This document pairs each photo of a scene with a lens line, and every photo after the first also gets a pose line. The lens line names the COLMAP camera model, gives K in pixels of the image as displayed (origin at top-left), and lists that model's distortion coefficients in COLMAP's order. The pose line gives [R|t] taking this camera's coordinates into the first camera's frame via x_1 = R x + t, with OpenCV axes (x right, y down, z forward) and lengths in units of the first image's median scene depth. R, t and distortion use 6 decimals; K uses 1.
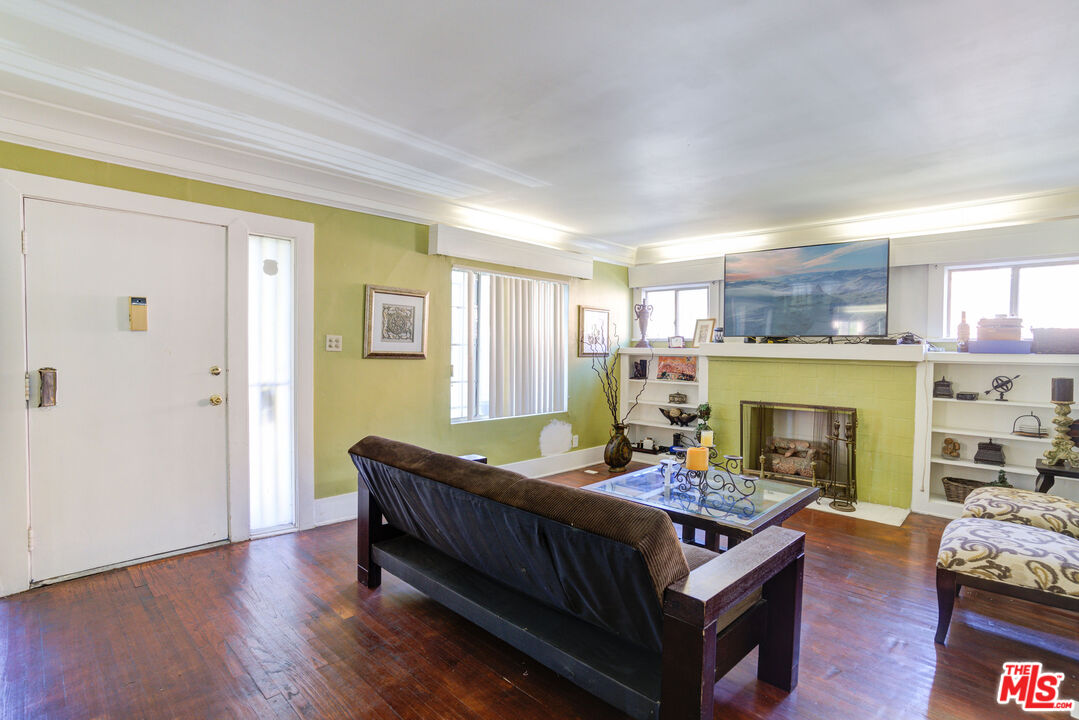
lens RADIAL K [[528.2, 0, 538.1], [0, 528.2, 355.2], [0, 0, 1]] dist [-0.073739, 0.040406]
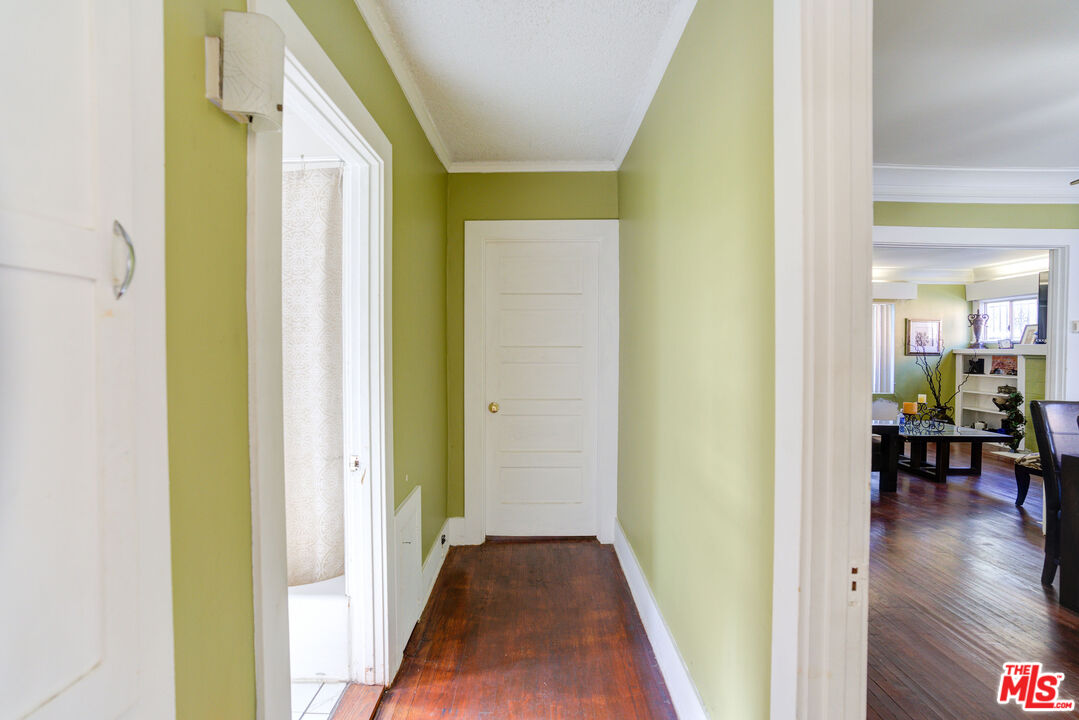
lens RADIAL K [[528.2, 0, 538.1], [0, 528.2, 355.2], [0, 0, 1]] dist [-0.073739, 0.040406]
pose [[0.692737, 0.002909, -0.721184, 0.526000], [-0.011099, 0.999916, -0.006628, 0.030671], [0.721105, 0.012596, 0.692712, -0.879396]]
